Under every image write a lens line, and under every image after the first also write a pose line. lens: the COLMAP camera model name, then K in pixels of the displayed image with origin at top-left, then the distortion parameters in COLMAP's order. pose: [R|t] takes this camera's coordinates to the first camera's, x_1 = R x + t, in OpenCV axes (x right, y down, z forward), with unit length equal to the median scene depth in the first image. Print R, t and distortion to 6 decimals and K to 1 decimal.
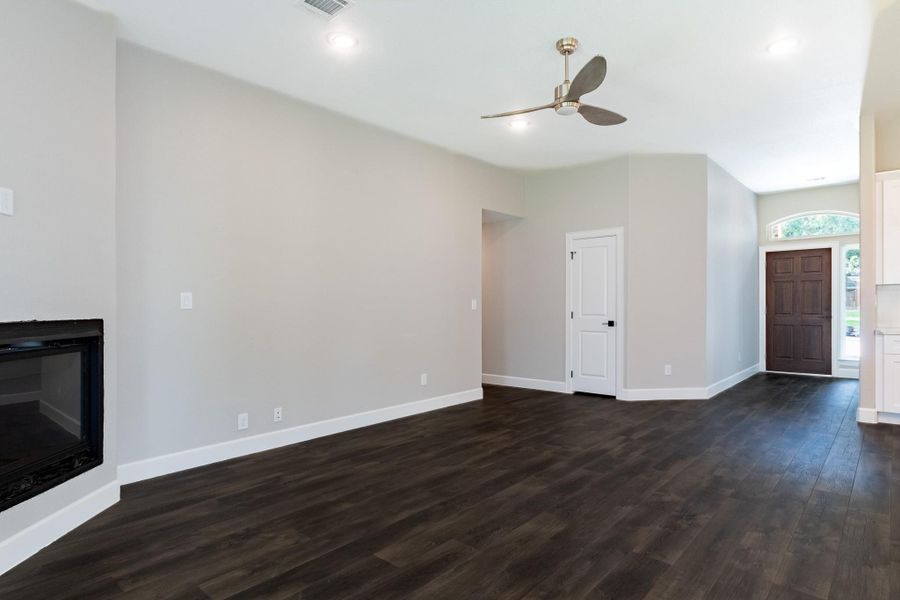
lens RADIAL K [[483.3, 0, 458.7], [0, 483.3, 297.6], [0, 0, 1]] dist [0.008674, -0.004665]
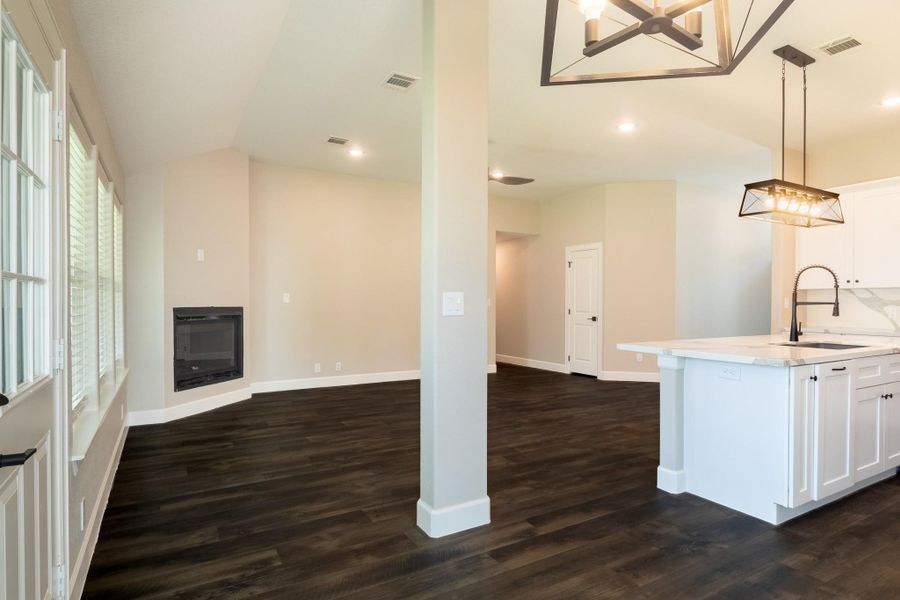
lens RADIAL K [[483.3, 0, 446.4], [0, 483.3, 303.9], [0, 0, 1]] dist [0.008674, -0.004665]
pose [[0.946438, 0.014361, -0.322566, 0.503836], [-0.008146, 0.999754, 0.020608, -0.011757], [0.322783, -0.016877, 0.946322, -0.447207]]
